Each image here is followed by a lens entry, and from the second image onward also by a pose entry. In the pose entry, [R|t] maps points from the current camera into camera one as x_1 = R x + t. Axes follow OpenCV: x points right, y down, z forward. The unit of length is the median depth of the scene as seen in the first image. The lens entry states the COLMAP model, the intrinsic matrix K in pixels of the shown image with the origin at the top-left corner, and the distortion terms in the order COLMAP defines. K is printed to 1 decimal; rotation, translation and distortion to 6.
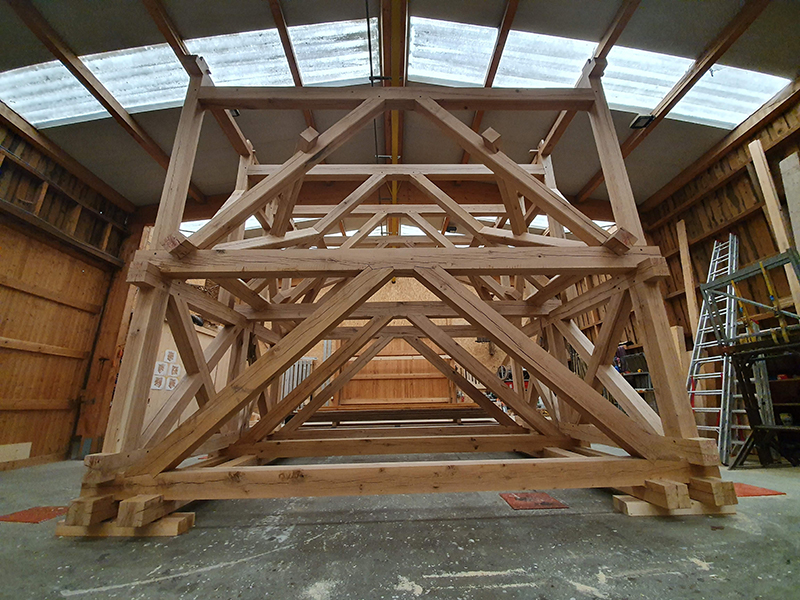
lens RADIAL K [[316.6, 0, 401.5], [0, 316.6, 301.5], [0, 0, 1]] dist [0.001007, -0.010709]
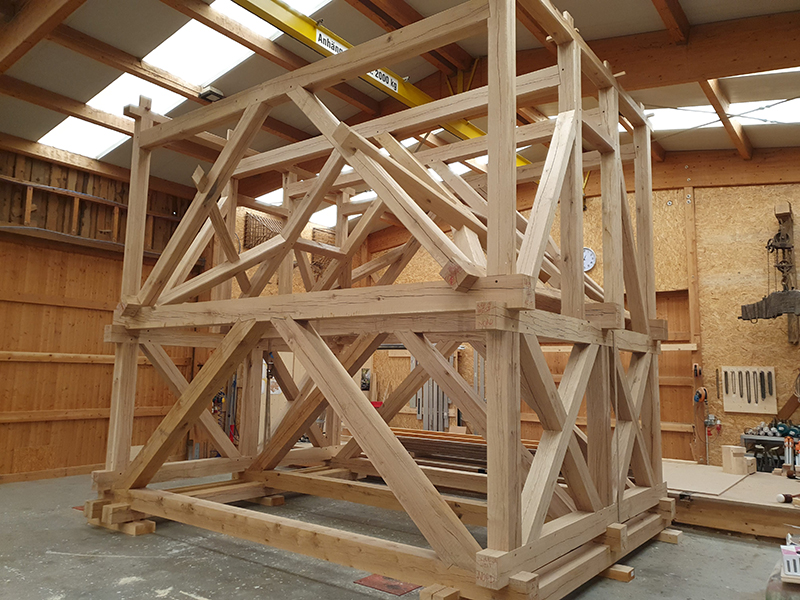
lens RADIAL K [[612.8, 0, 400.0], [0, 612.8, 300.0], [0, 0, 1]] dist [0.001451, -0.000604]
pose [[0.788849, -0.037329, -0.613452, 0.909005], [0.141589, 0.982342, 0.122295, -0.206528], [0.598054, -0.183331, 0.780206, -0.102105]]
